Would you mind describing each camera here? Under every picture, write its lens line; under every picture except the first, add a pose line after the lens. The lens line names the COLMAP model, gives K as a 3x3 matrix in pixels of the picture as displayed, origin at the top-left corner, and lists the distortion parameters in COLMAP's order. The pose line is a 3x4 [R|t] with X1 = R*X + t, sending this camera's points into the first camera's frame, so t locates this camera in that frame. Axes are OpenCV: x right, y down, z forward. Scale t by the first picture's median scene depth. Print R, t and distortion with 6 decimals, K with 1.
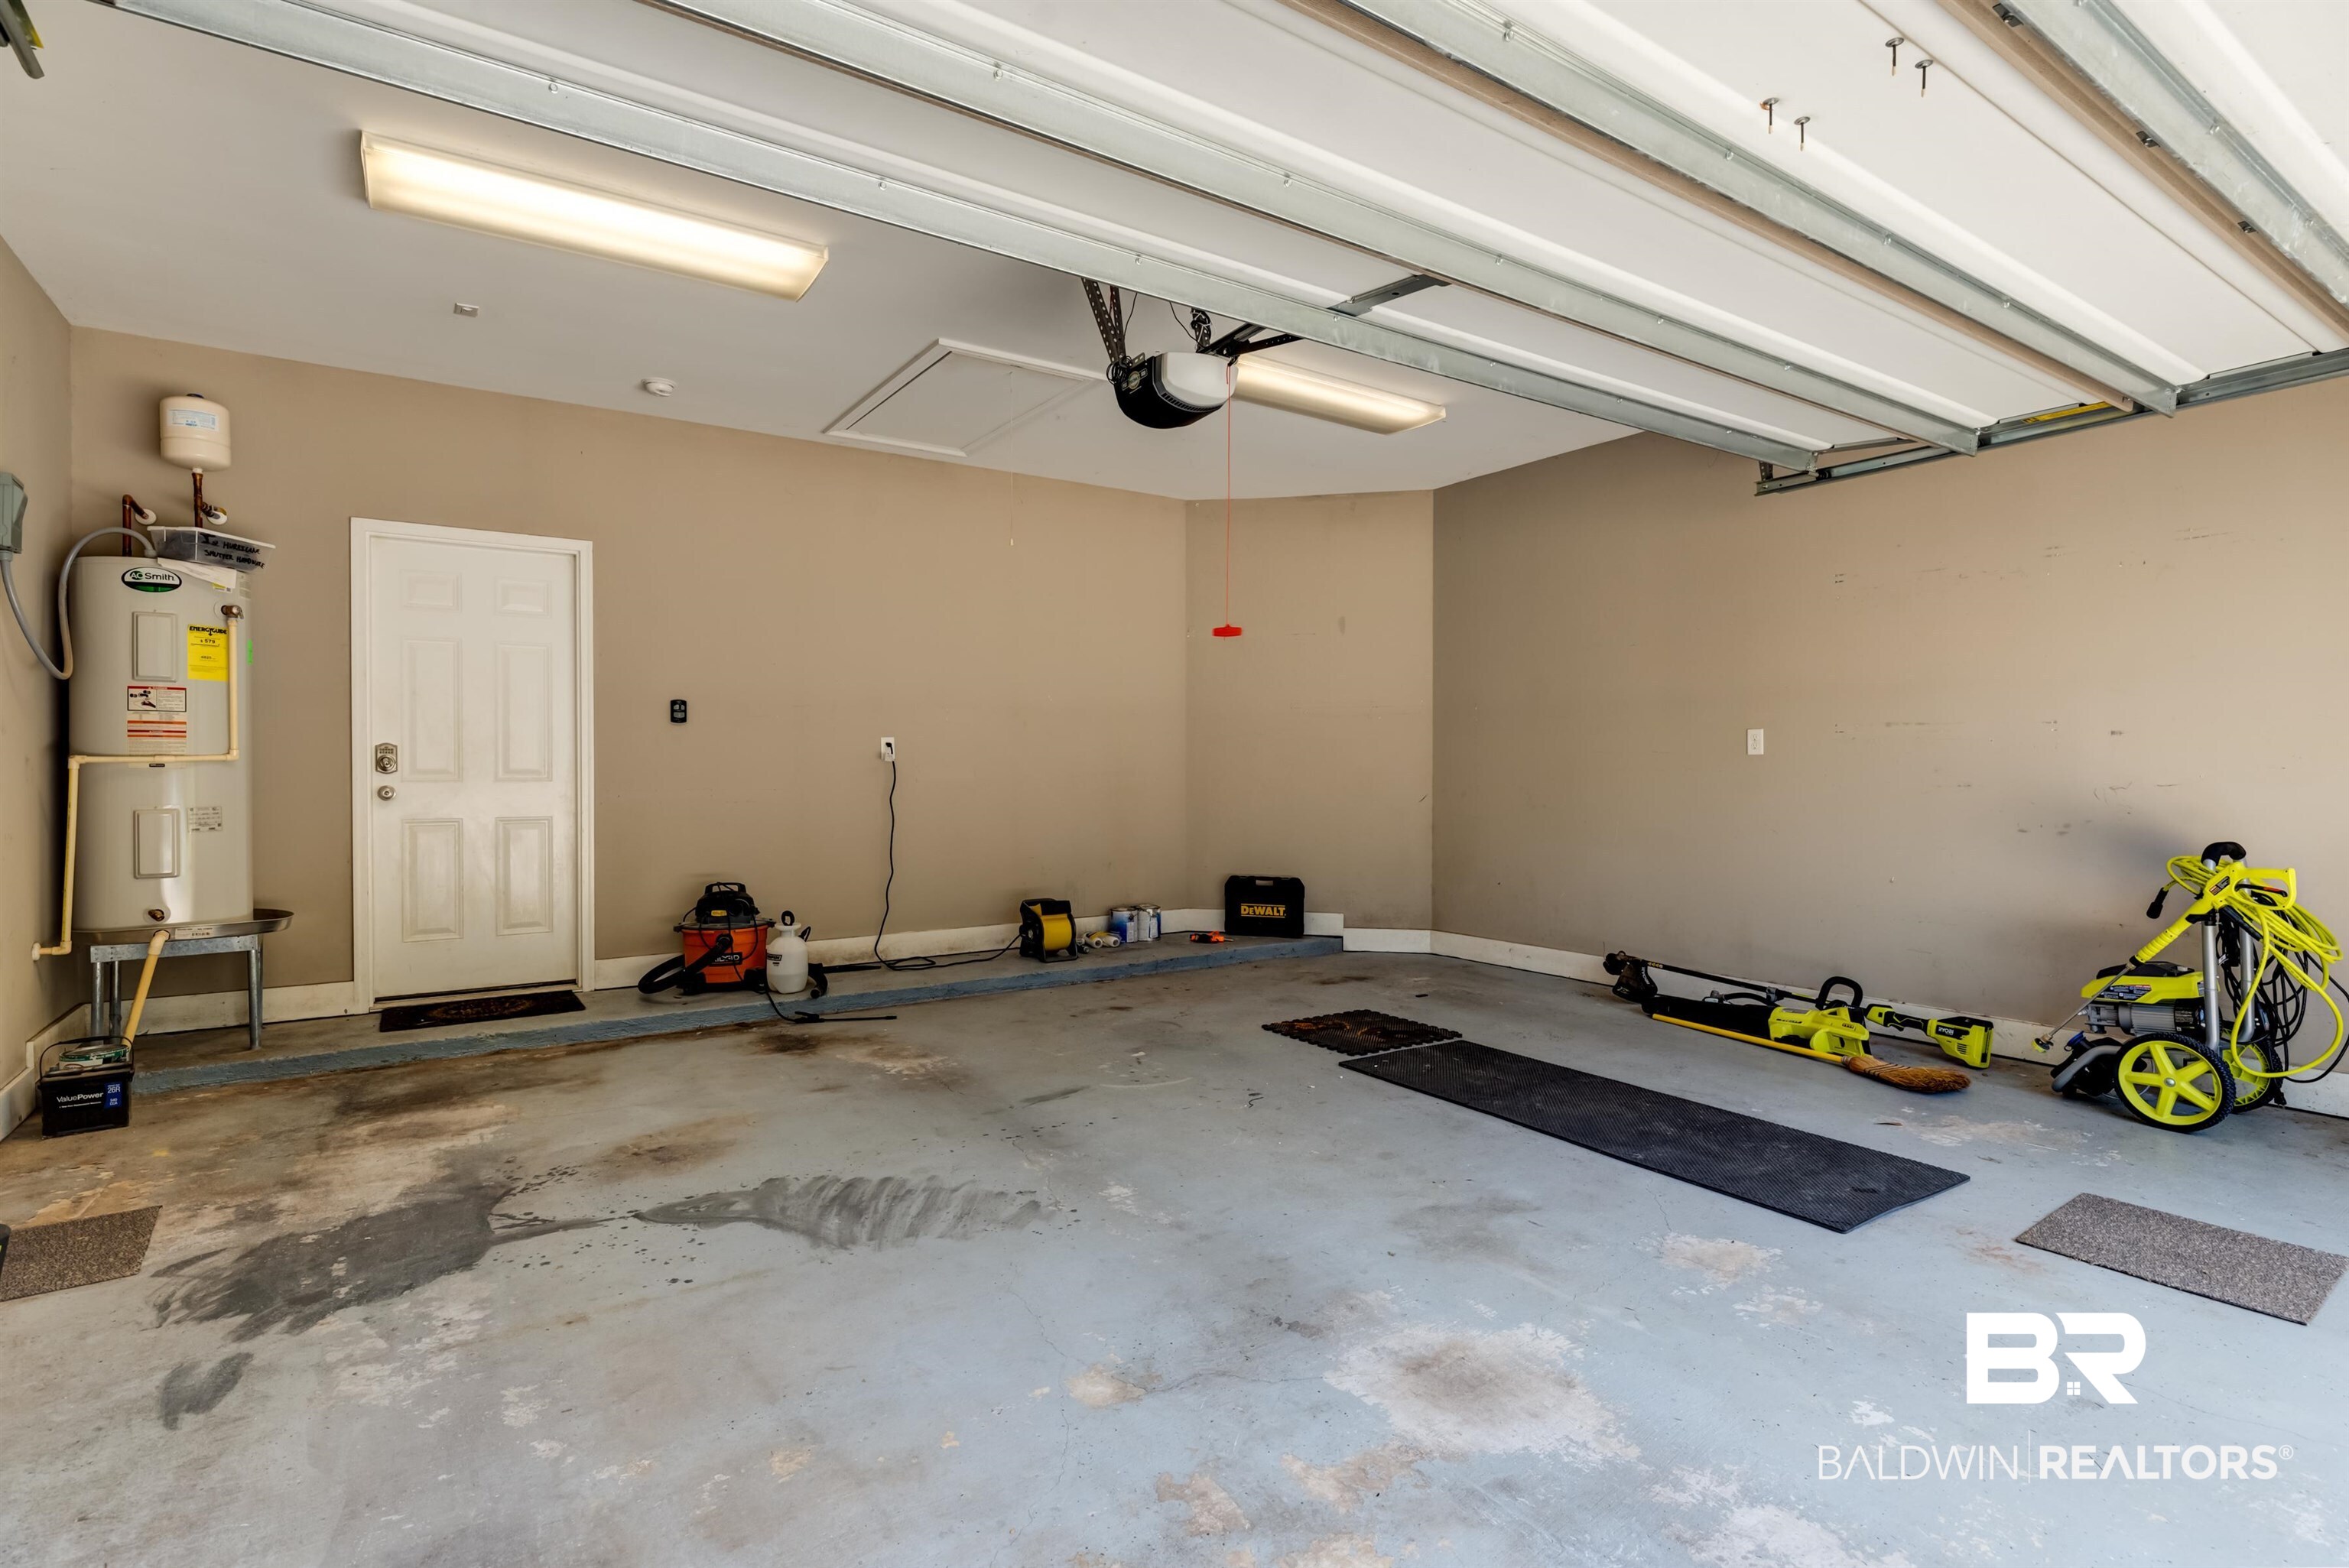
lens RADIAL K [[1137.4, 0, 1191.5], [0, 1137.4, 777.6], [0, 0, 1]] dist [-0.003830, 0.002272]
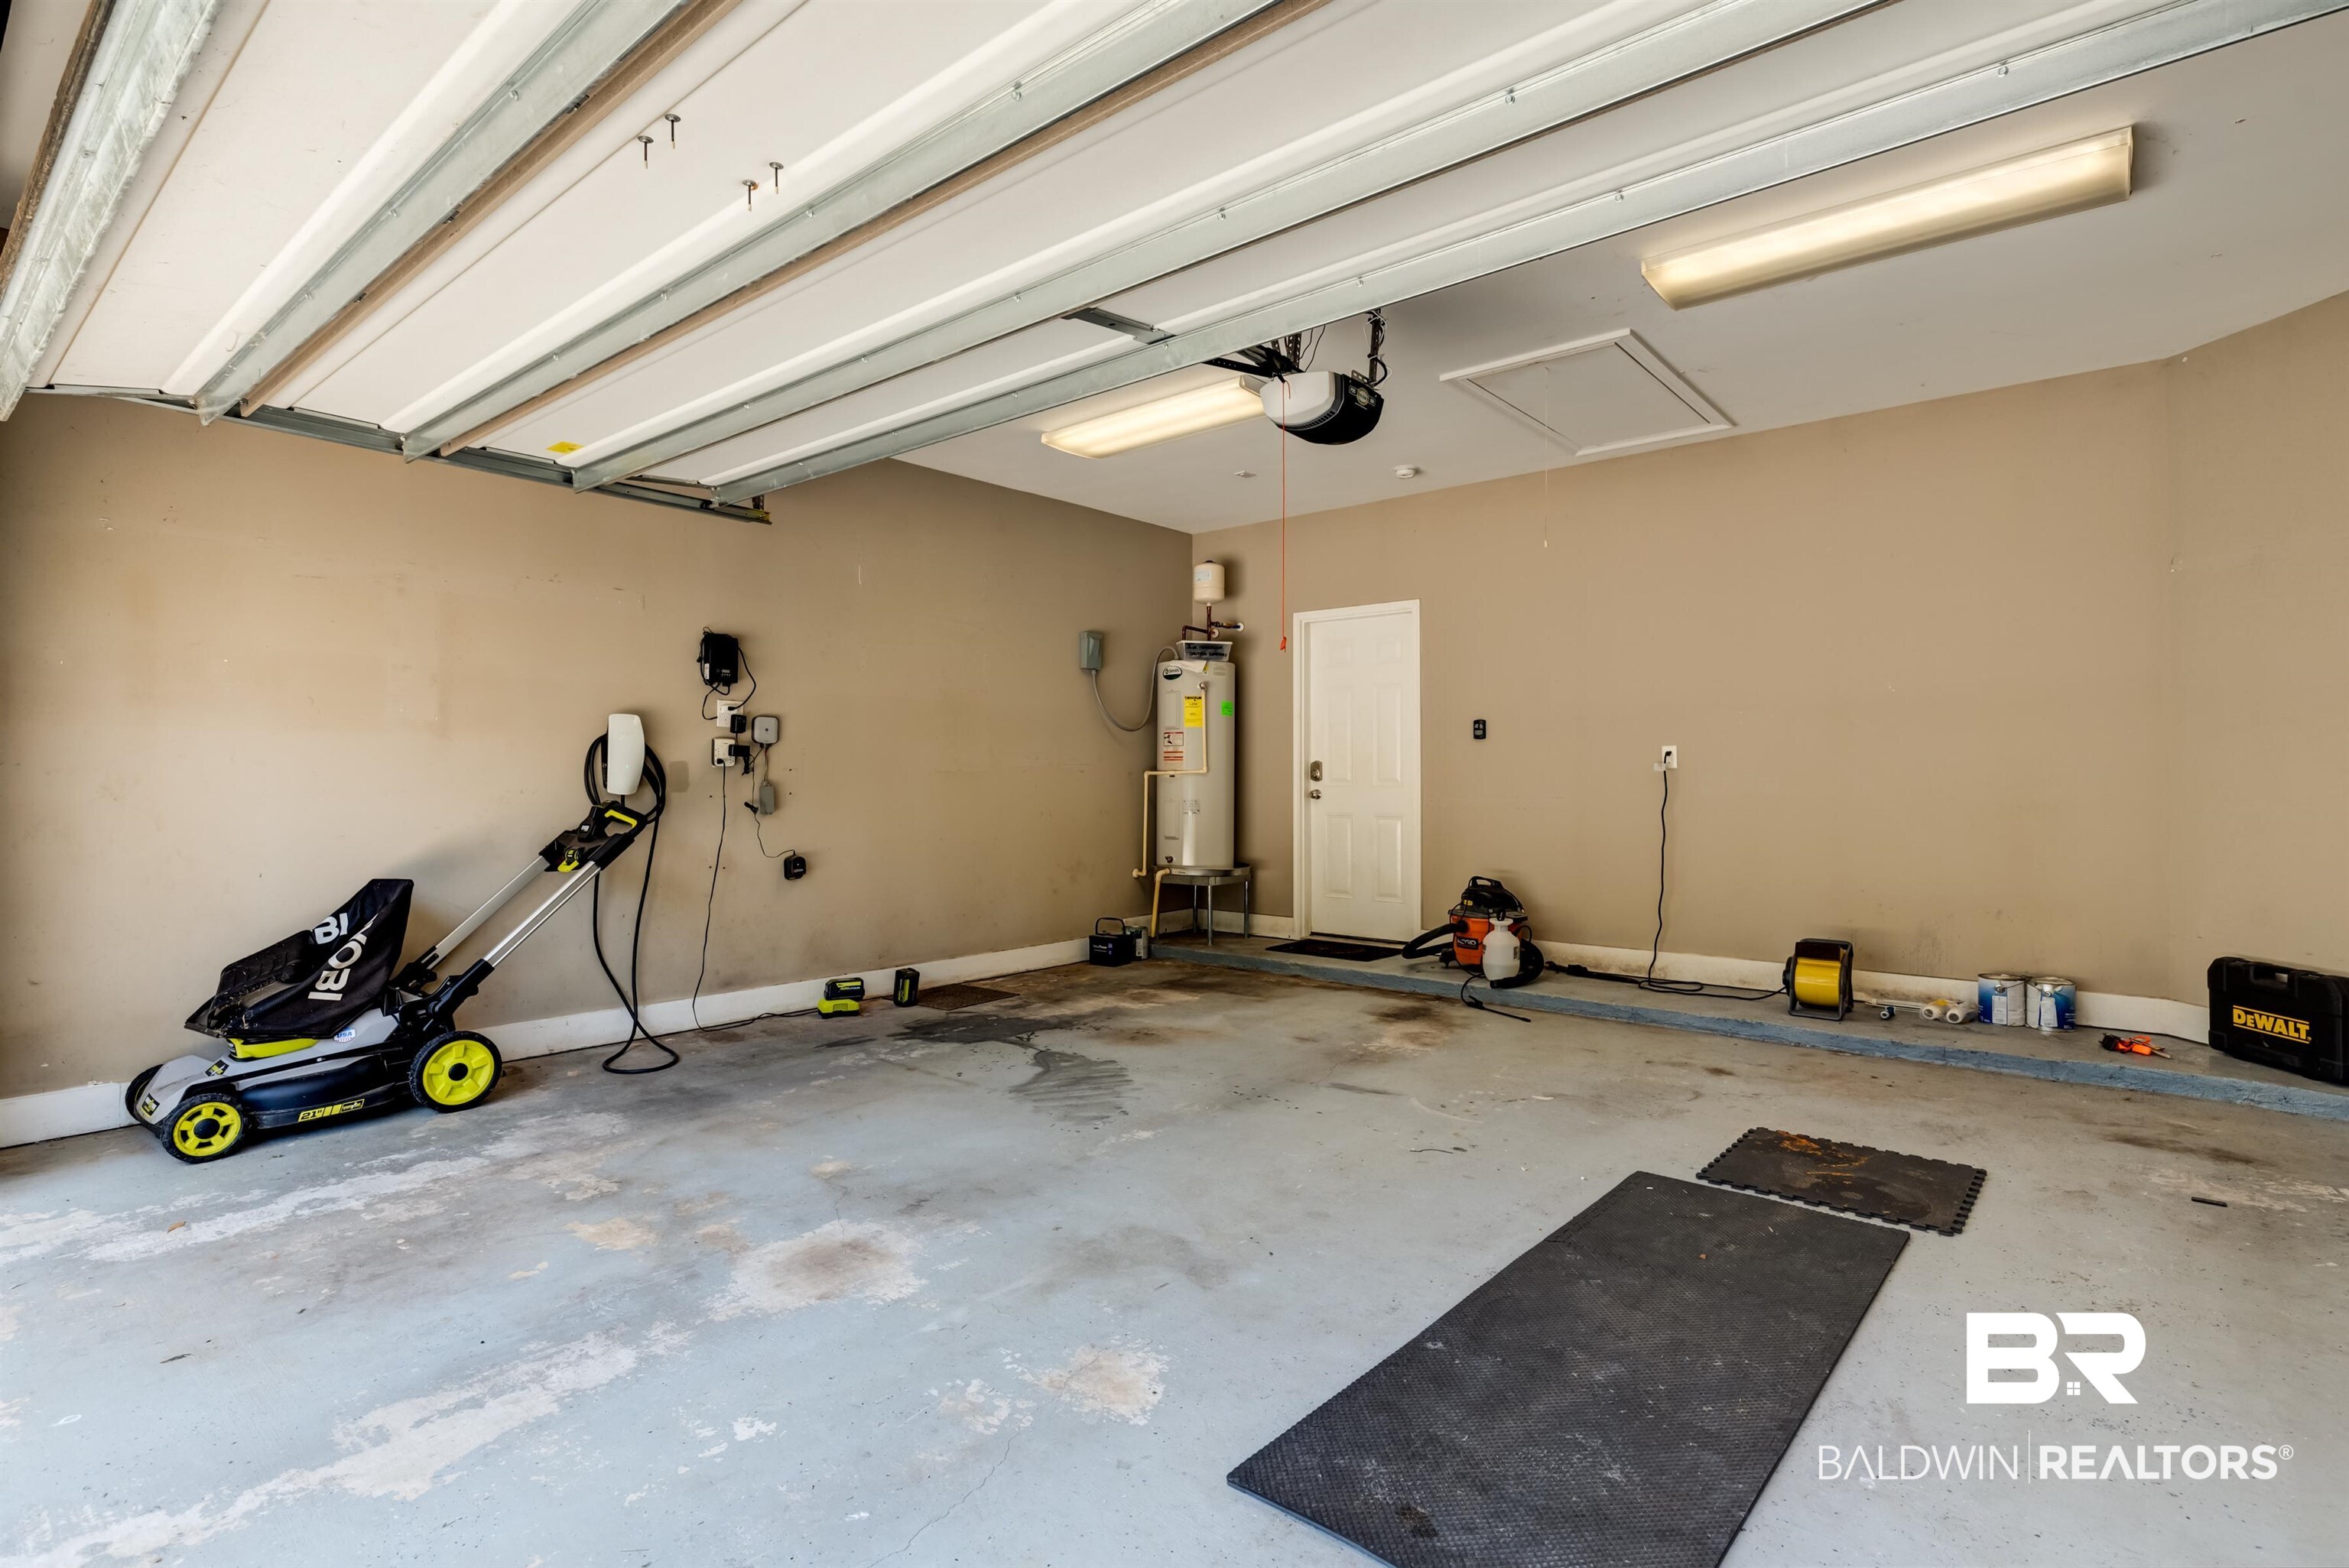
lens RADIAL K [[1137.4, 0, 1194.4], [0, 1137.4, 779.0], [0, 0, 1]] dist [-0.003830, 0.002272]
pose [[0.271756, 0.002709, -0.962362, 1.102748], [-0.007542, 0.999971, 0.000685, -0.010424], [0.962337, 0.007072, 0.271769, 0.727829]]
